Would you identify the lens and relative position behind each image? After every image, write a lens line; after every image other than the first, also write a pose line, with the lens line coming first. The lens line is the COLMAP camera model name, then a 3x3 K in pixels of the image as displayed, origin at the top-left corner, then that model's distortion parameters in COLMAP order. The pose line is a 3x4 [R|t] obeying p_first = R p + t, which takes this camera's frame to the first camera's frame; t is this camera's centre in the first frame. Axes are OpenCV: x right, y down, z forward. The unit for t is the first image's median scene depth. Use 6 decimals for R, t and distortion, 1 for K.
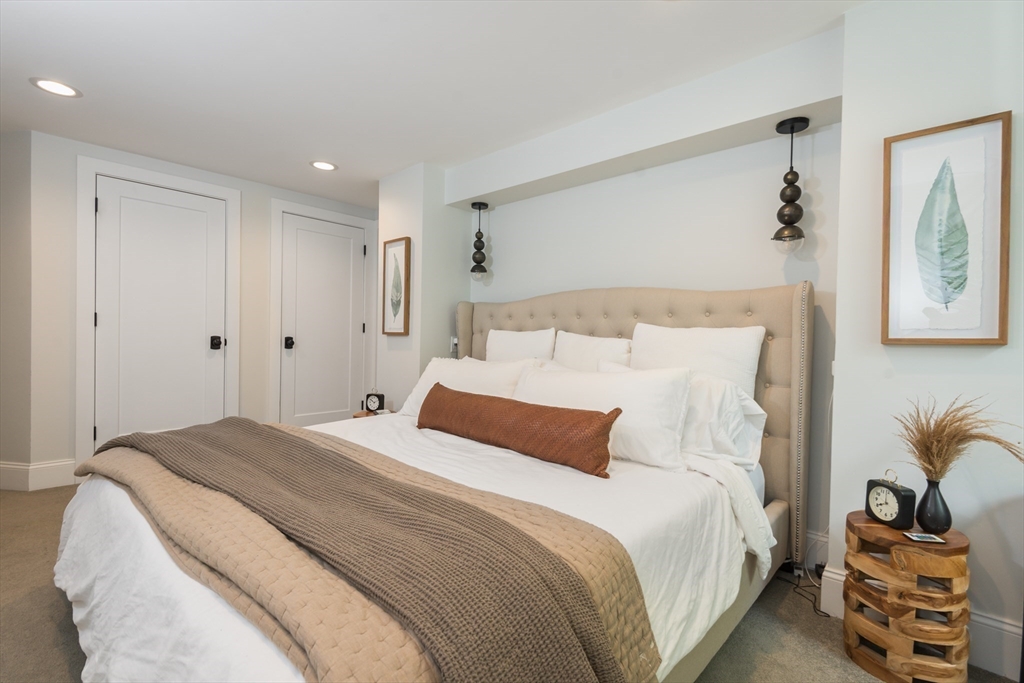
lens RADIAL K [[477.1, 0, 518.2], [0, 477.1, 341.1], [0, 0, 1]] dist [0.025142, -0.009529]
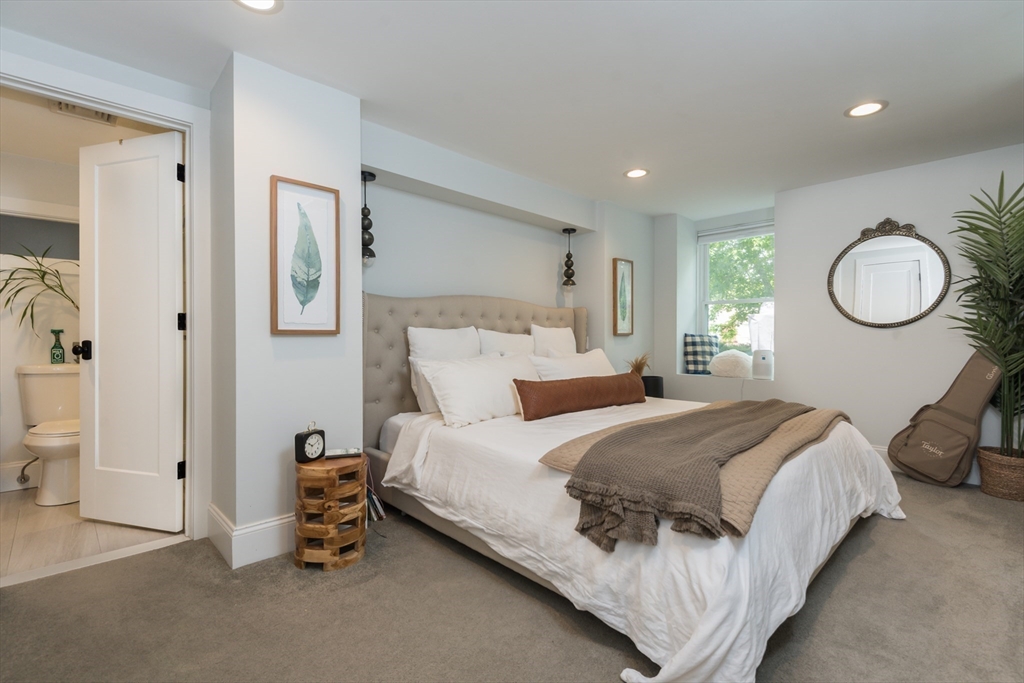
lens RADIAL K [[477.1, 0, 518.7], [0, 477.1, 338.6], [0, 0, 1]] dist [0.025142, -0.009529]
pose [[0.008277, -0.026372, 0.999618, -1.098274], [0.004892, 0.999641, 0.026332, -0.028104], [-0.999954, 0.004672, 0.008403, 0.888749]]
